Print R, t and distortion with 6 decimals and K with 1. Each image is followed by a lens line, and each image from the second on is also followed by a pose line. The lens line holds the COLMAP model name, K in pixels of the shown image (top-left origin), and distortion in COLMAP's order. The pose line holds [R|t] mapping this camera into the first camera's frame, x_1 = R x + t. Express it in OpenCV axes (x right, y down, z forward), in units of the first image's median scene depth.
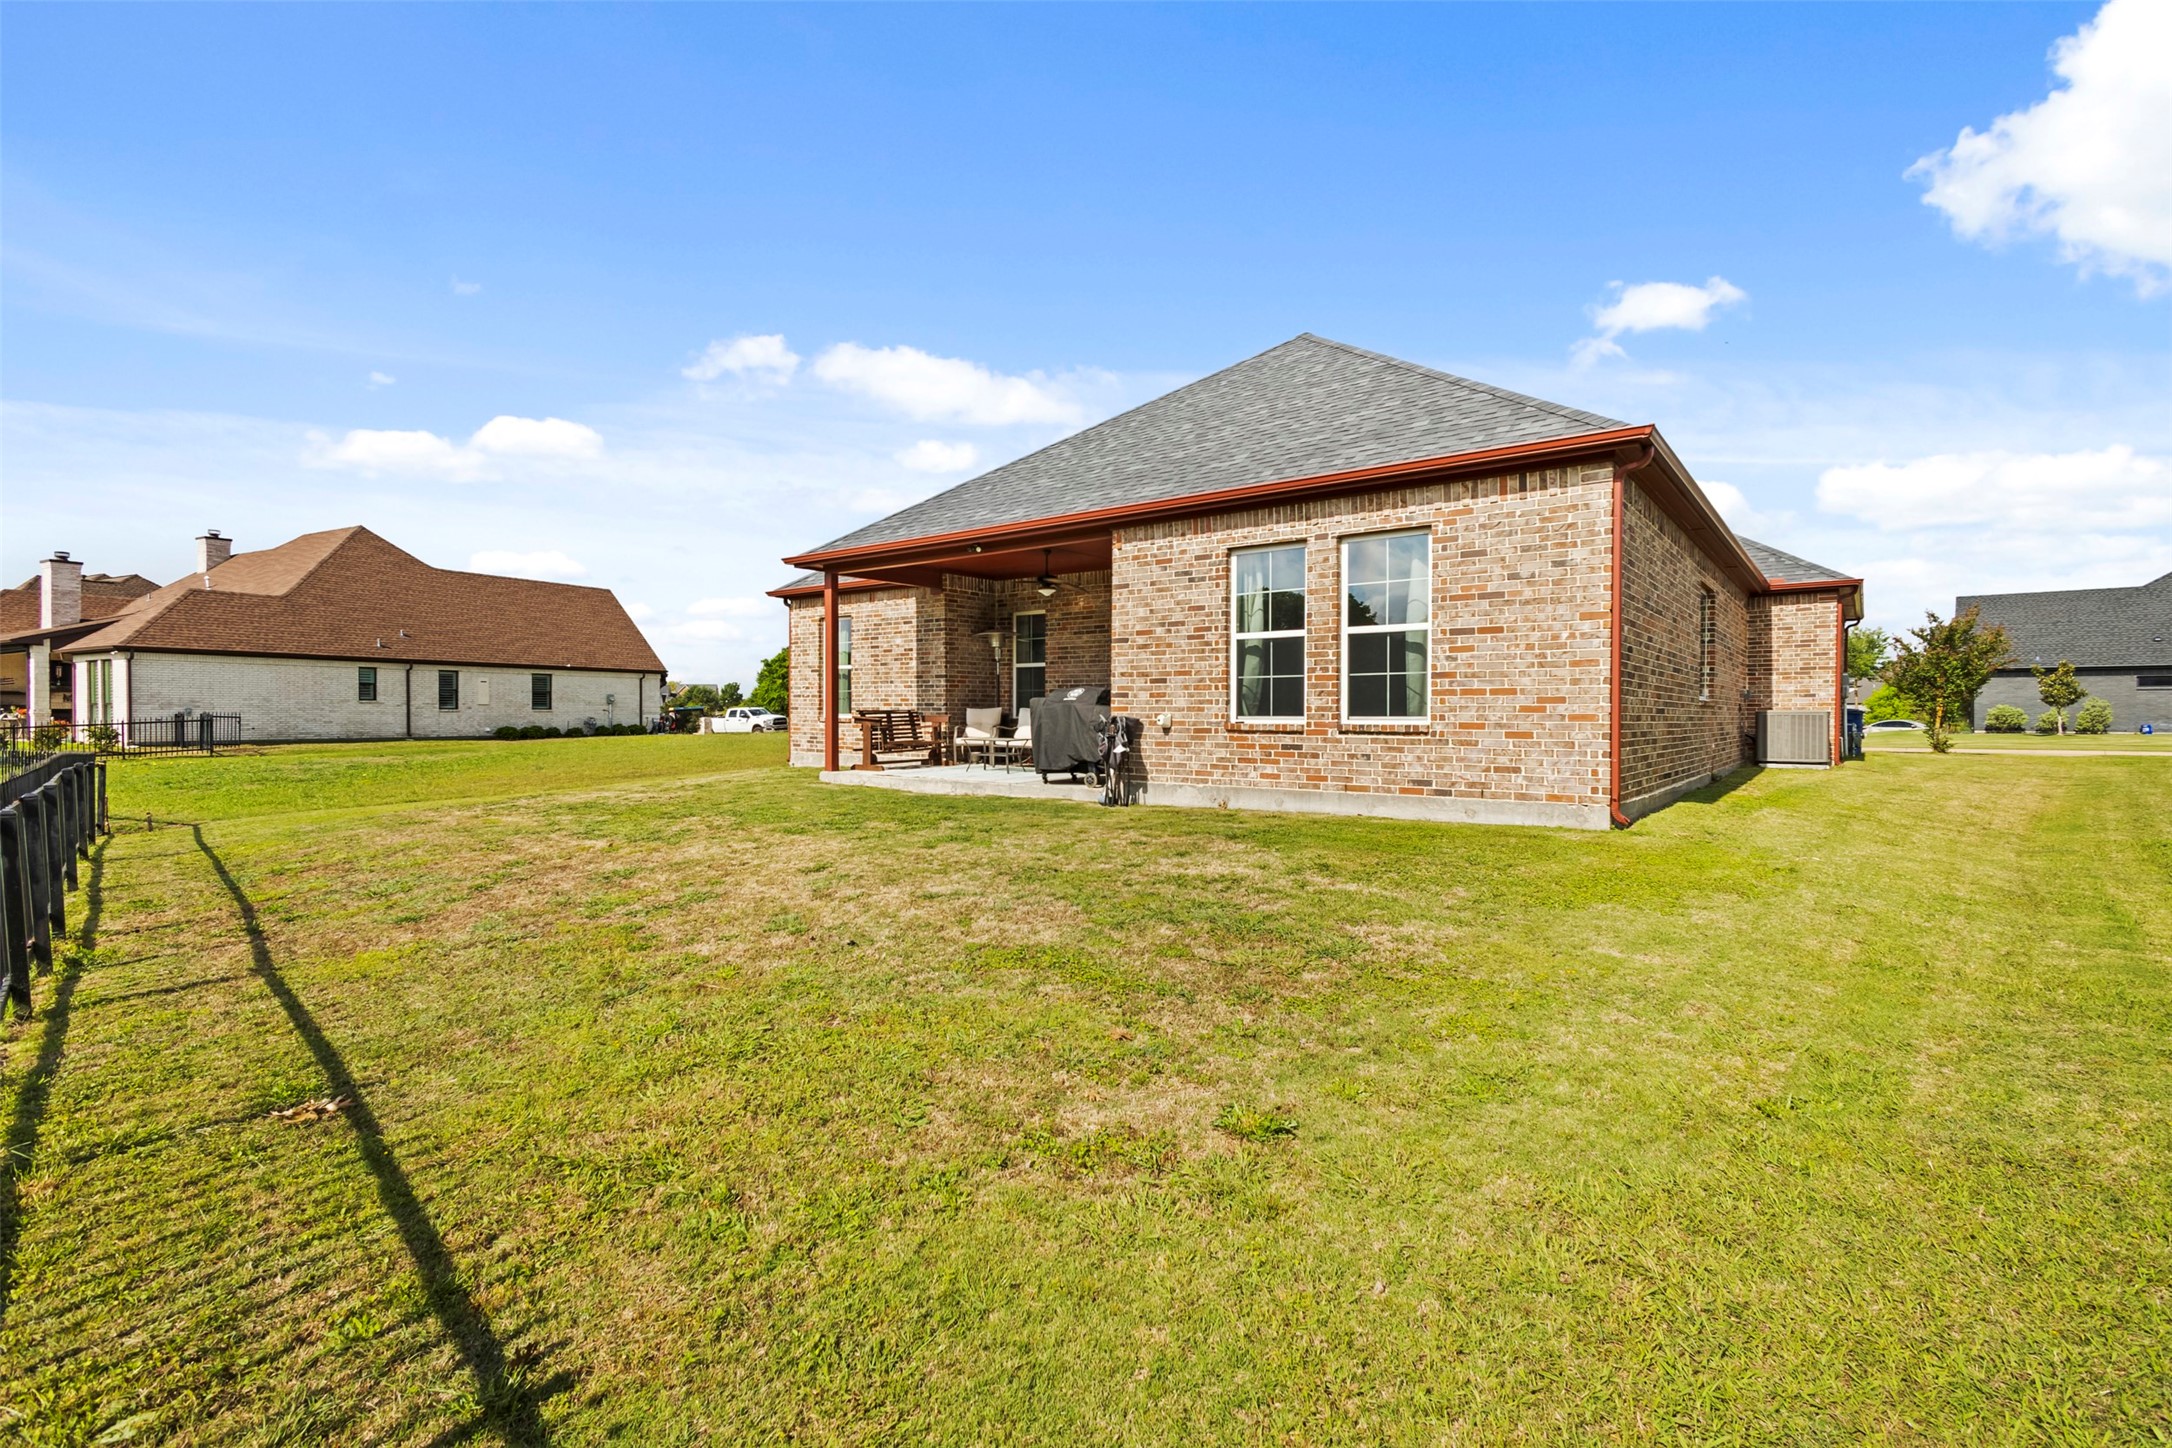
lens RADIAL K [[1004.8, 0, 1086.0], [0, 1004.8, 724.0], [0, 0, 1]] dist [0.013790, -0.004972]
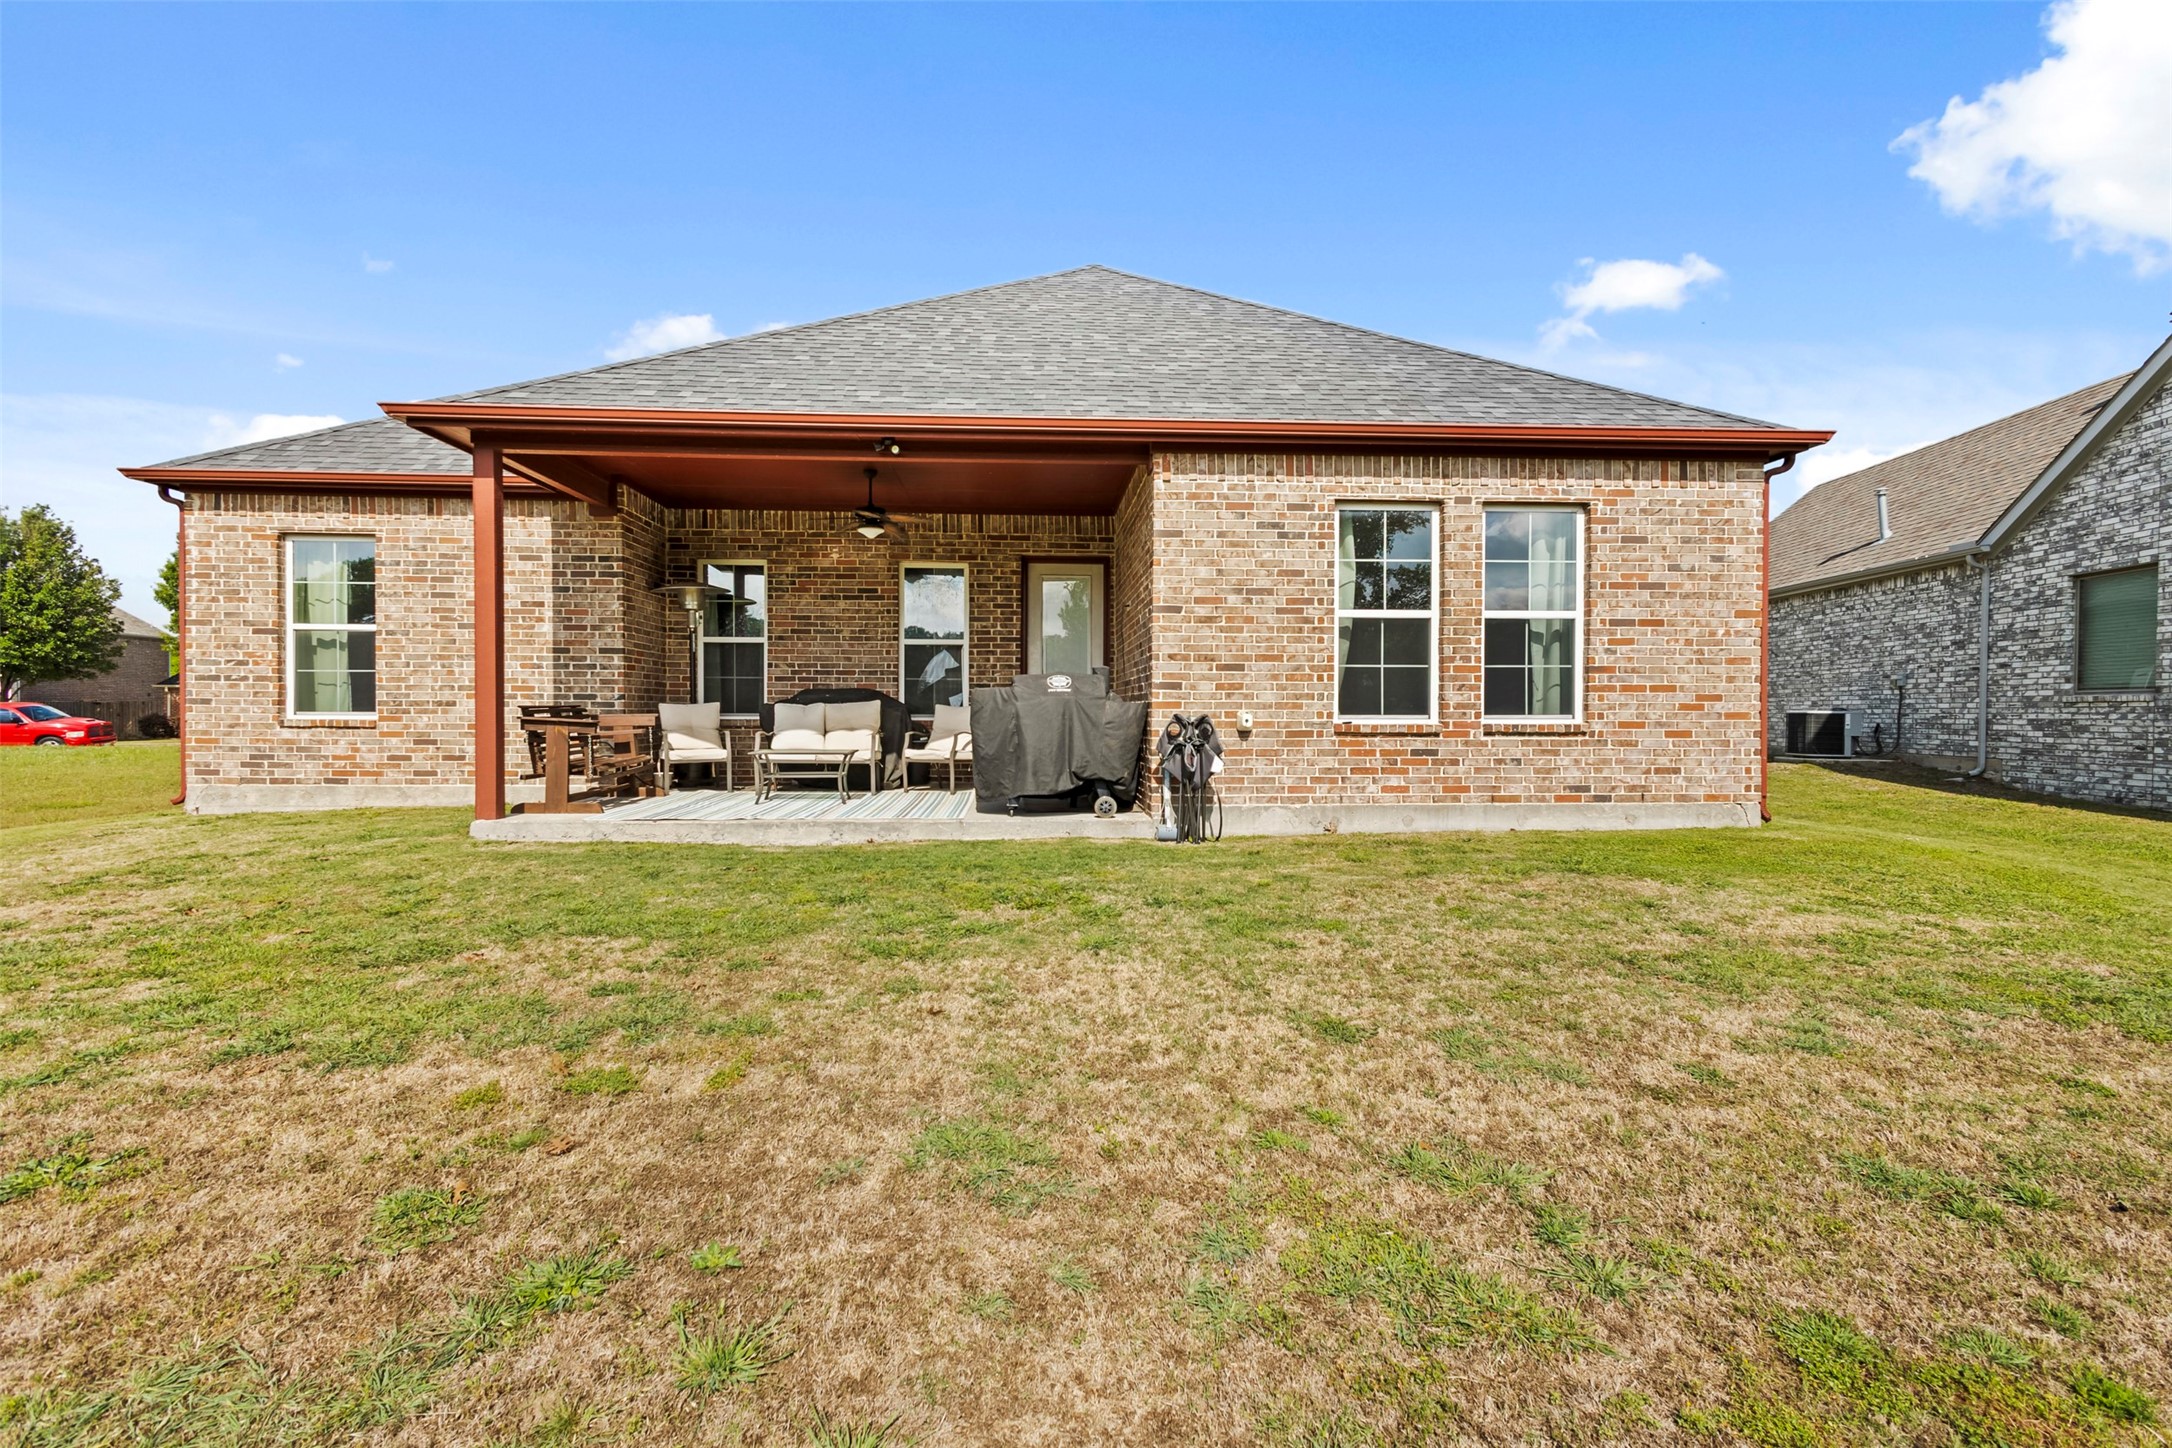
lens RADIAL K [[1004.8, 0, 1086.0], [0, 1004.8, 724.0], [0, 0, 1]] dist [0.013790, -0.004972]
pose [[0.750056, -0.008288, 0.661322, -0.559977], [0.006783, 0.999965, 0.004839, -0.006341], [-0.661339, 0.000857, 0.750087, 0.583295]]
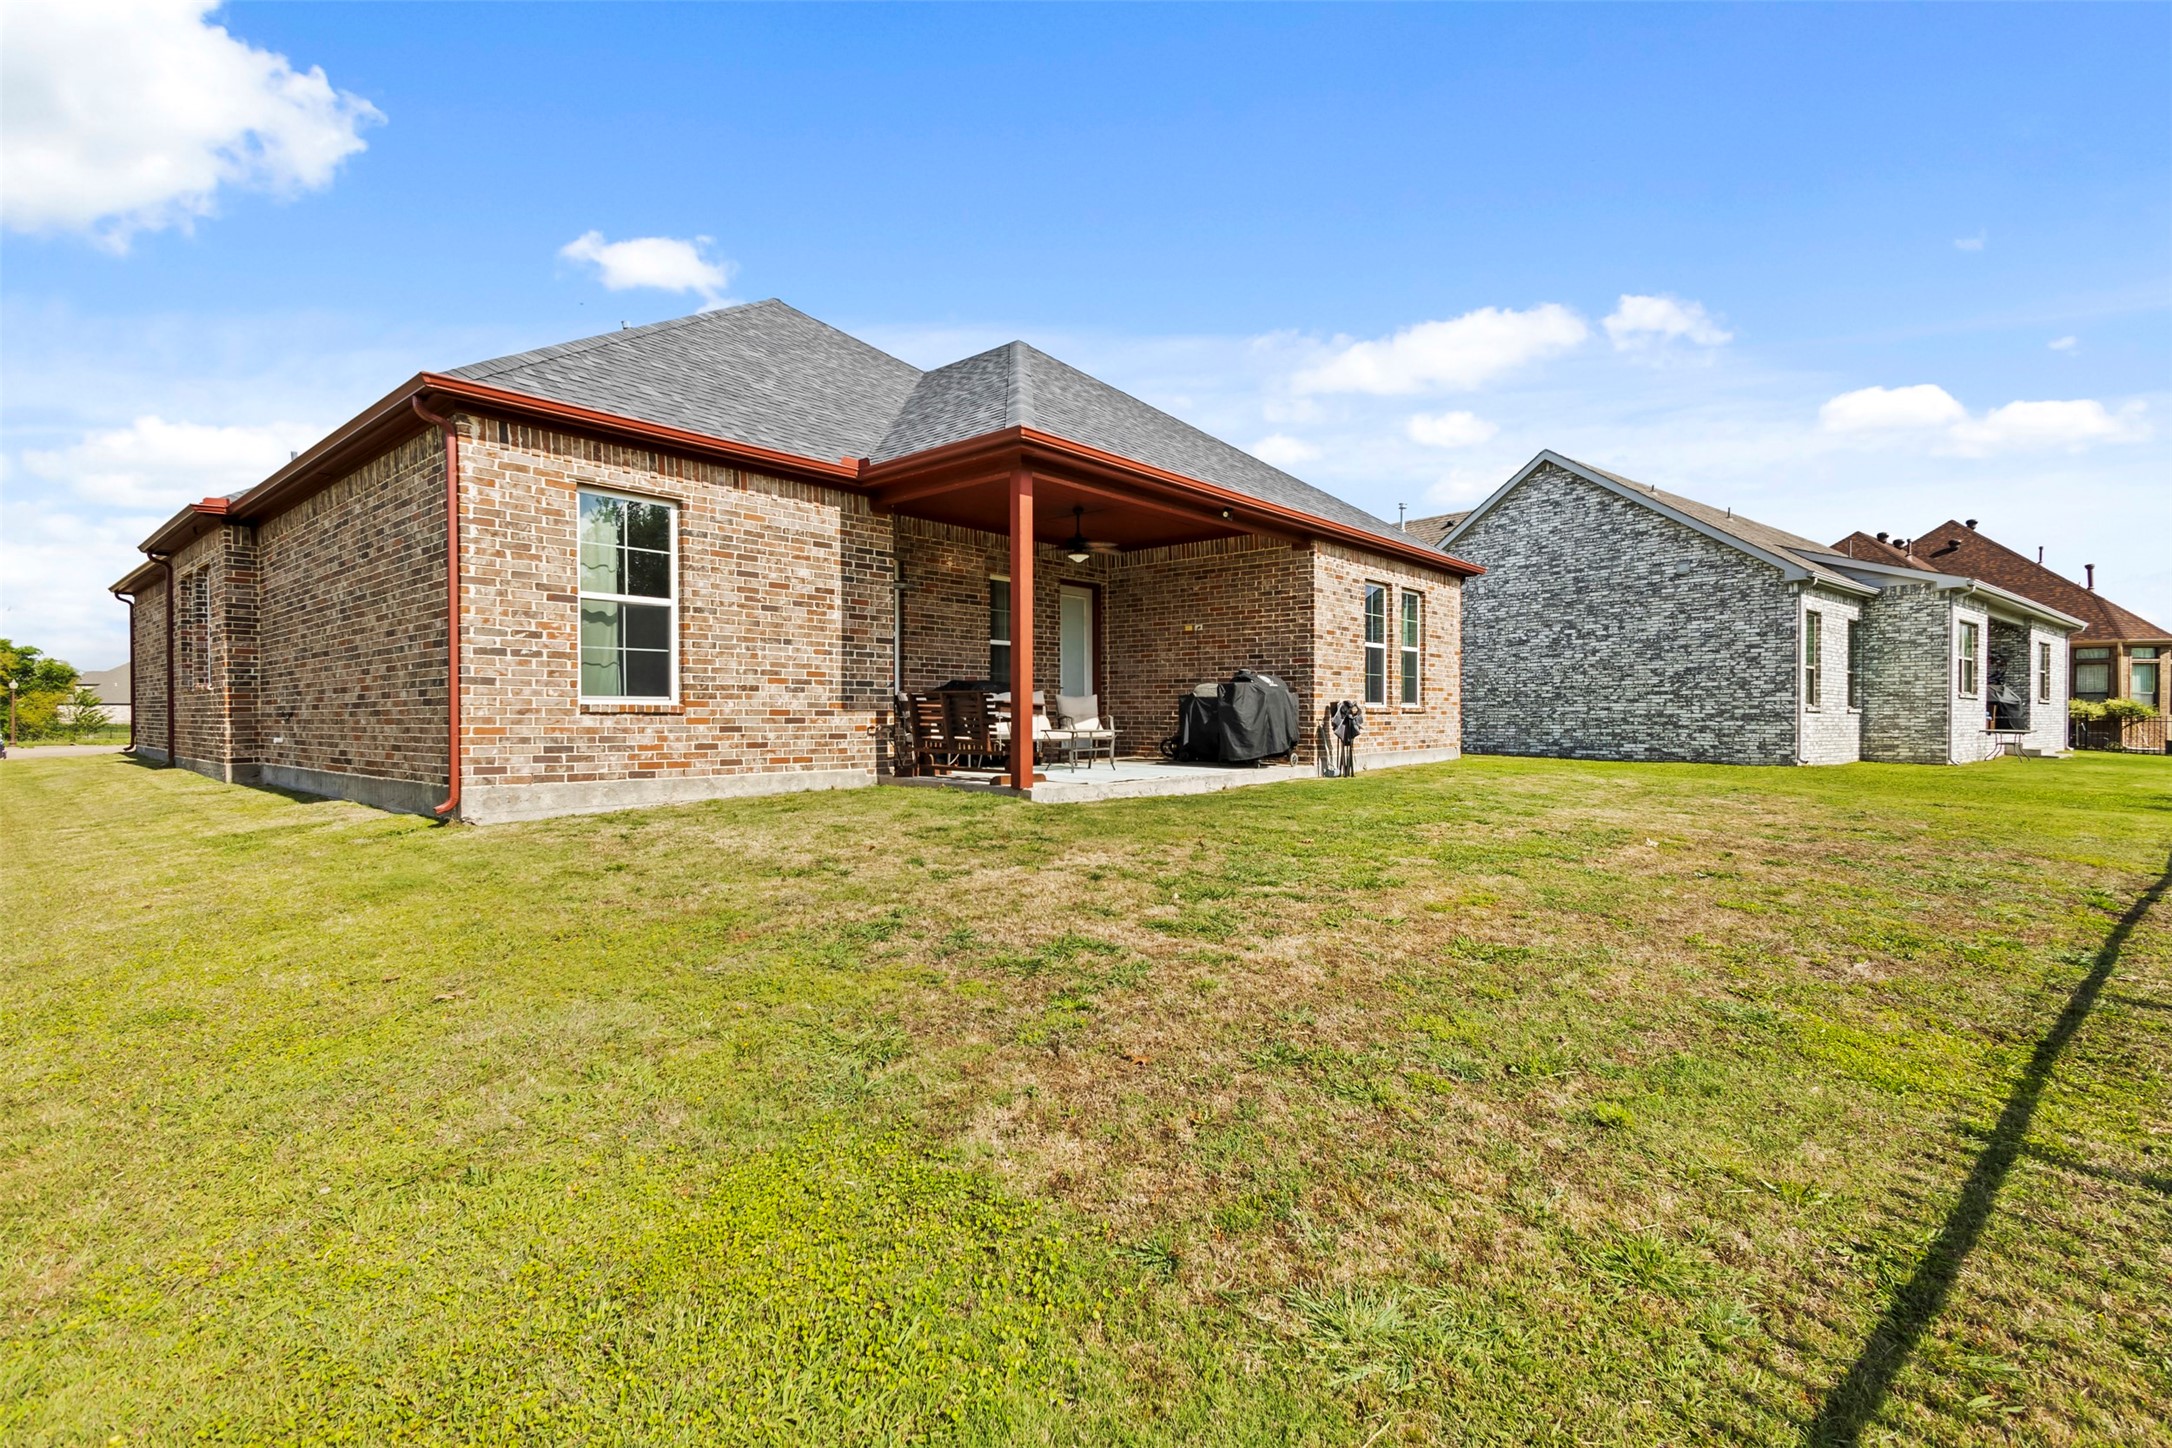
lens RADIAL K [[962.1, 0, 1051.2], [0, 962.1, 712.0], [0, 0, 1]] dist [0.000240, -0.000069]
pose [[0.085086, -0.006226, 0.996354, -1.265081], [0.006475, 0.999963, 0.005696, -0.007032], [-0.996353, 0.005967, 0.085123, 1.406416]]
